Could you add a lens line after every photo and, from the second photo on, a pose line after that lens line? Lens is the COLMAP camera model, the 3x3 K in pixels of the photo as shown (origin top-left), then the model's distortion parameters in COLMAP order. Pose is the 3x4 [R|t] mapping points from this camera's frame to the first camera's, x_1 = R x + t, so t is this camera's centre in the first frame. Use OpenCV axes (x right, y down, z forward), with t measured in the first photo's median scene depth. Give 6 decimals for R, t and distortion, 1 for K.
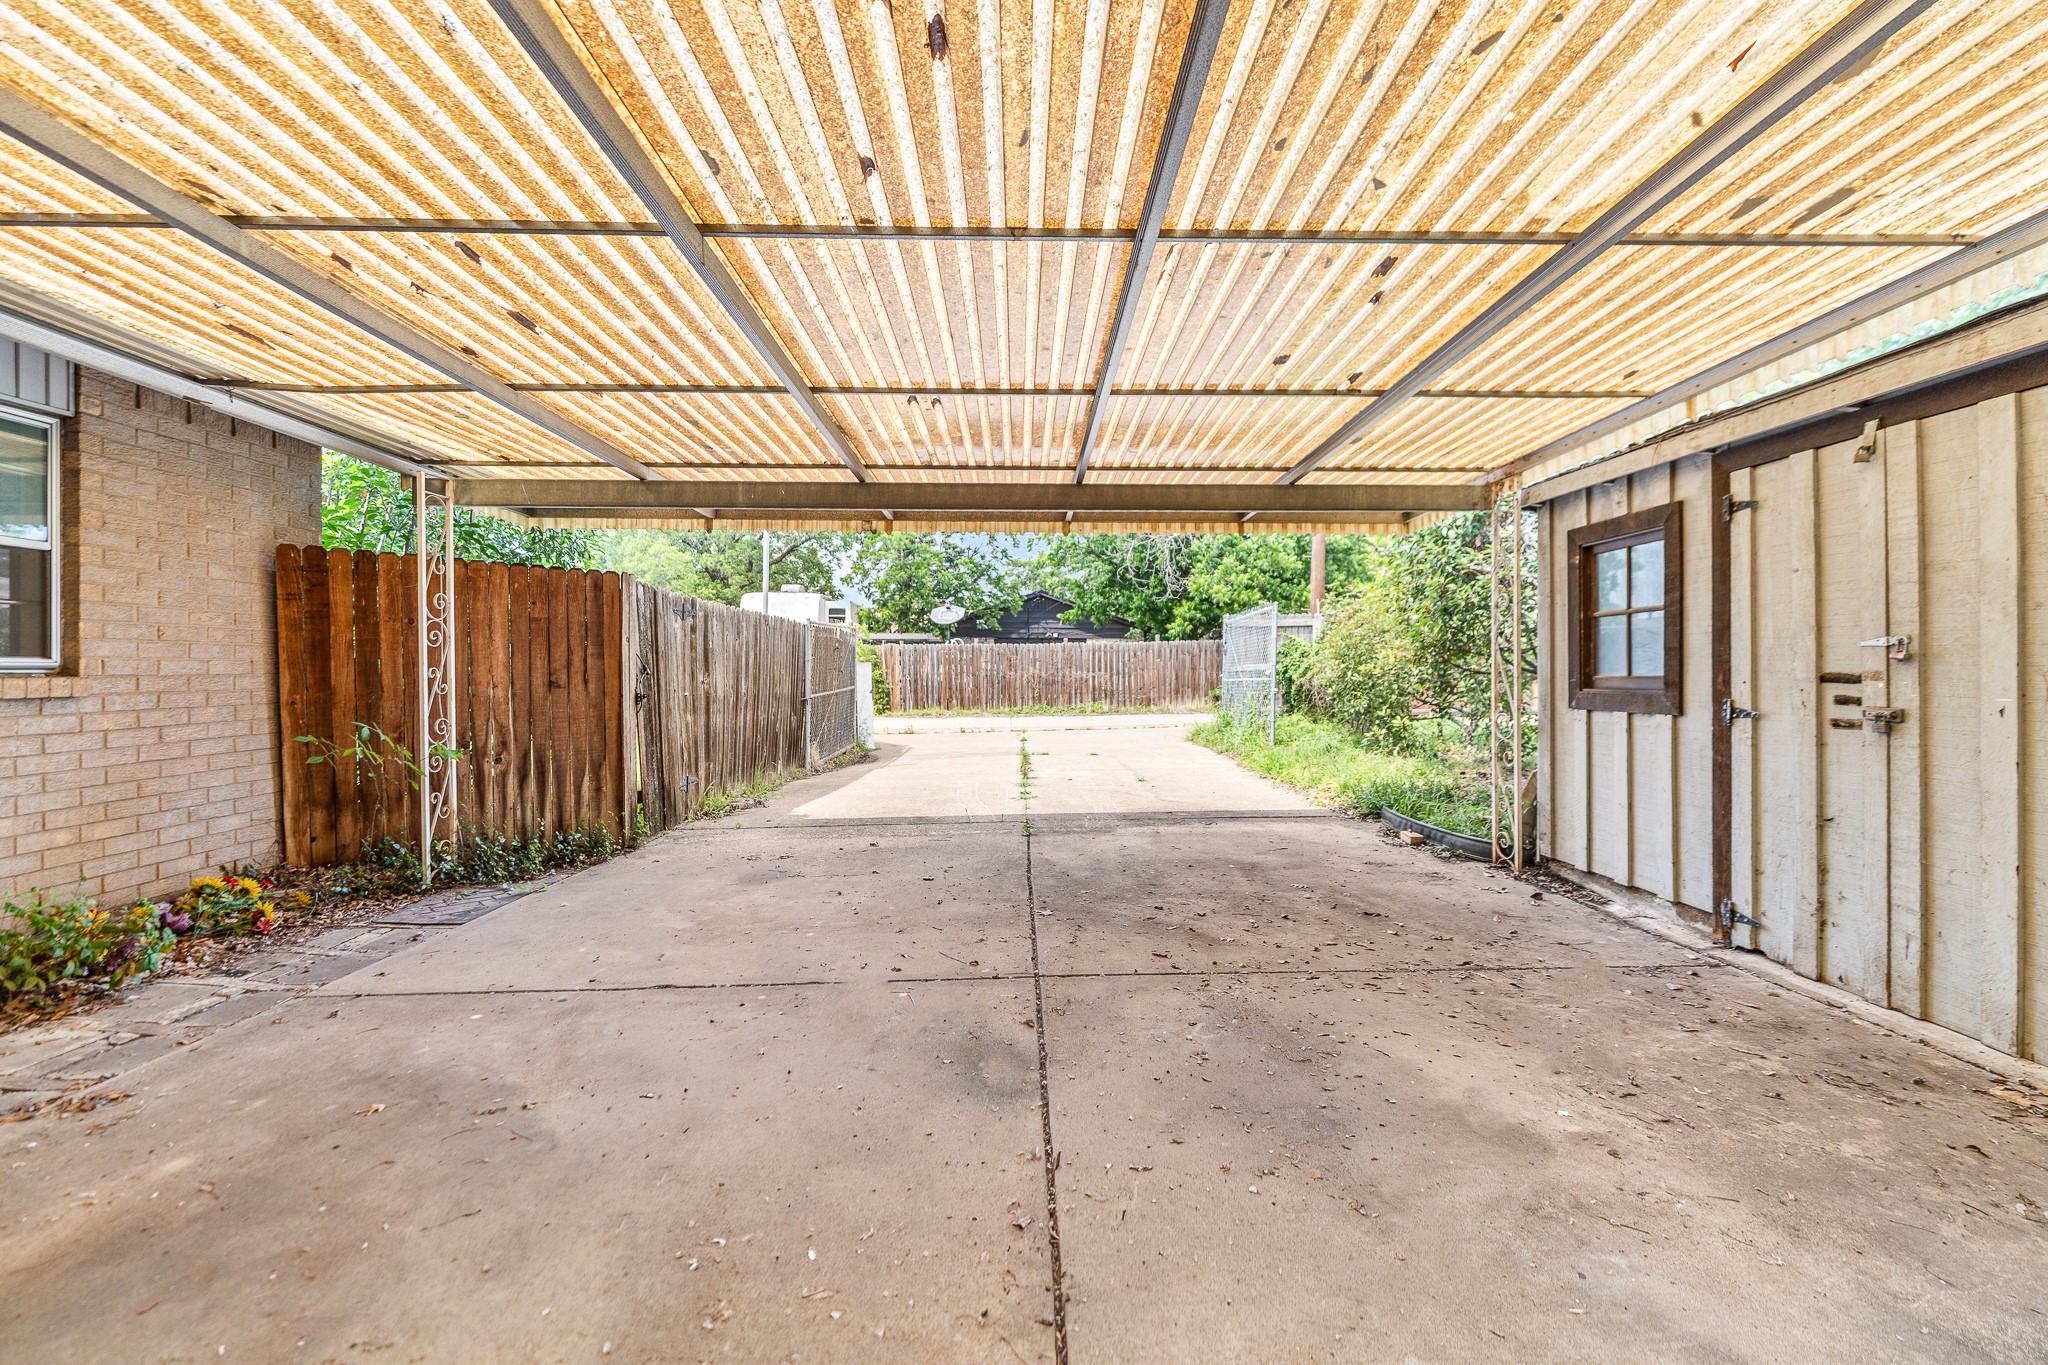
lens RADIAL K [[822.8, 0, 1052.3], [0, 822.8, 667.9], [0, 0, 1]] dist [0.003353, -0.000666]
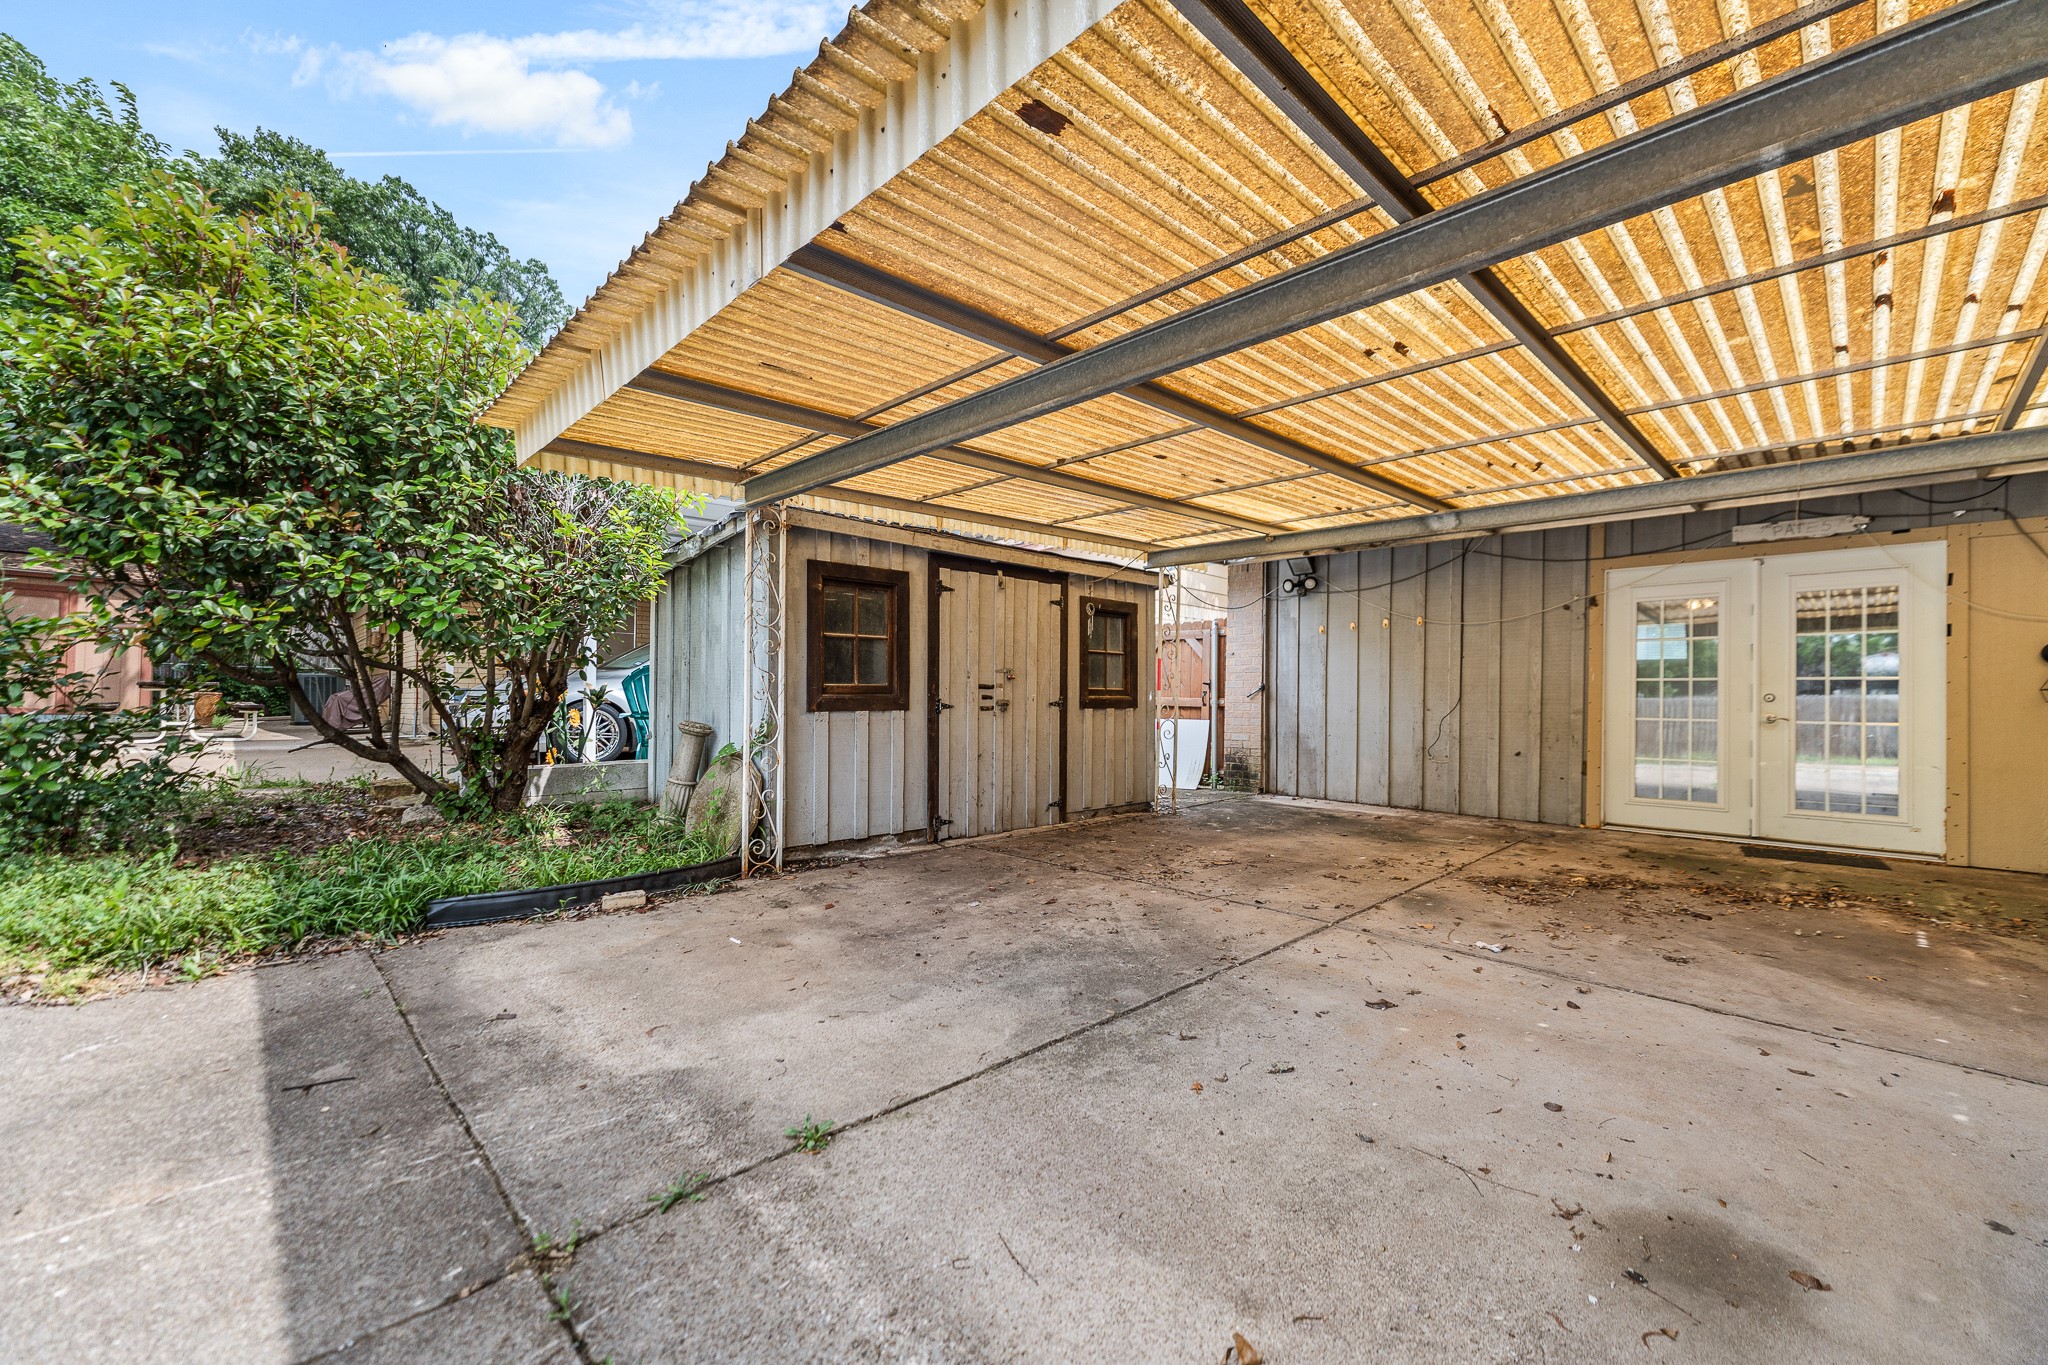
lens RADIAL K [[822.8, 0, 1028.9], [0, 822.8, 694.9], [0, 0, 1]] dist [0.003353, -0.000666]
pose [[-0.666719, -0.004700, 0.745294, -0.595983], [-0.010426, 0.999941, -0.003021, 0.033950], [-0.745236, -0.009785, -0.666729, 2.032857]]
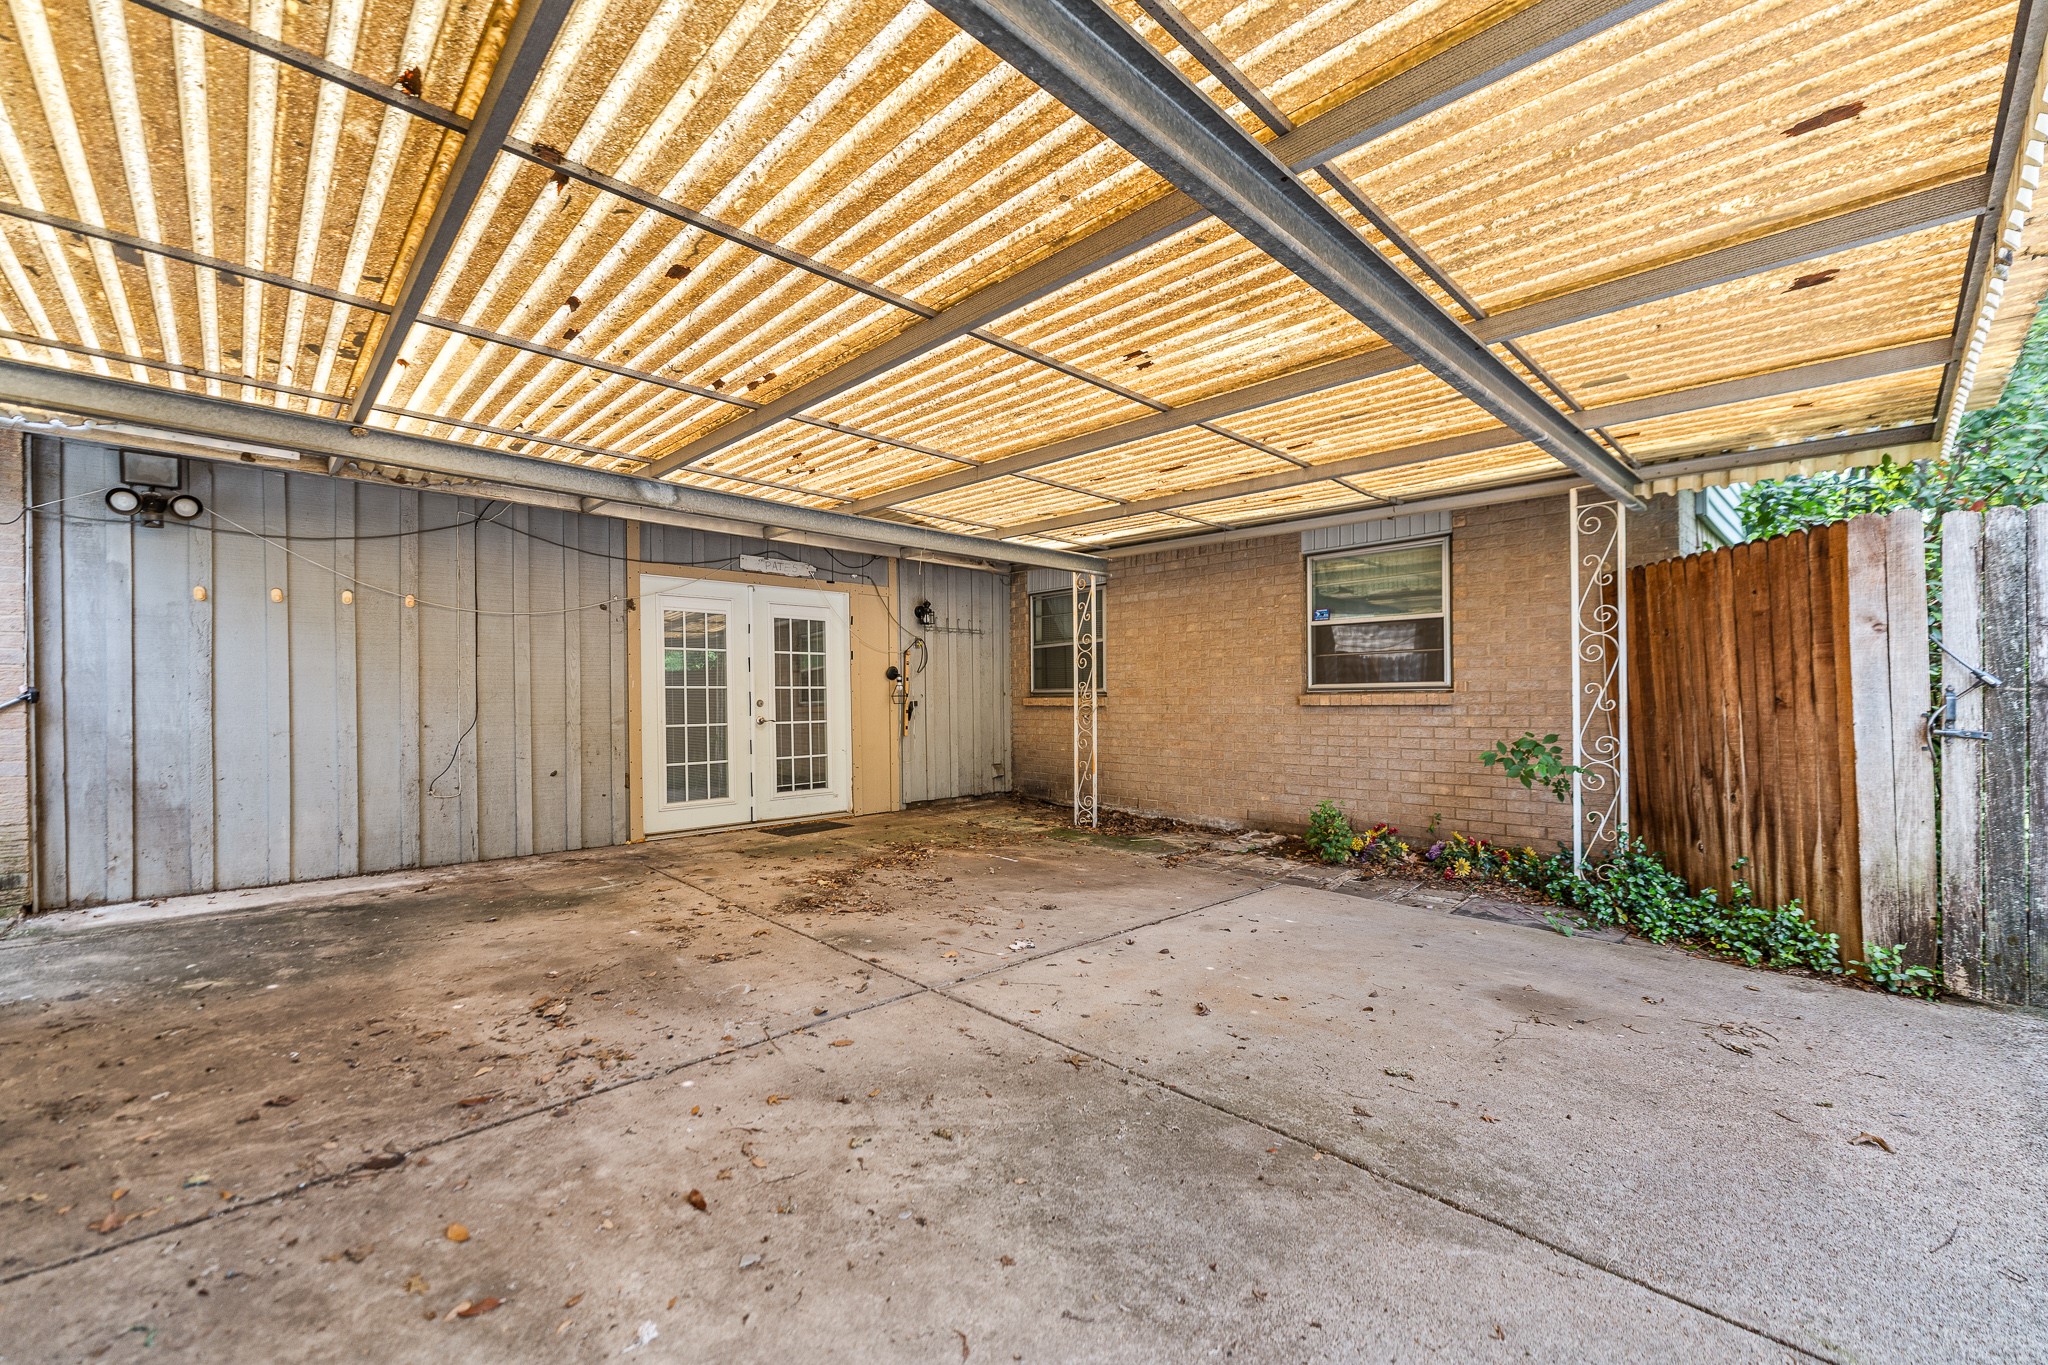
lens RADIAL K [[822.8, 0, 1035.8], [0, 822.8, 700.1], [0, 0, 1]] dist [0.003353, -0.000666]
pose [[-0.742763, 0.008137, -0.669505, 0.525005], [0.010376, 0.999946, 0.000642, 0.016743], [0.669475, -0.006470, -0.742807, 1.720529]]
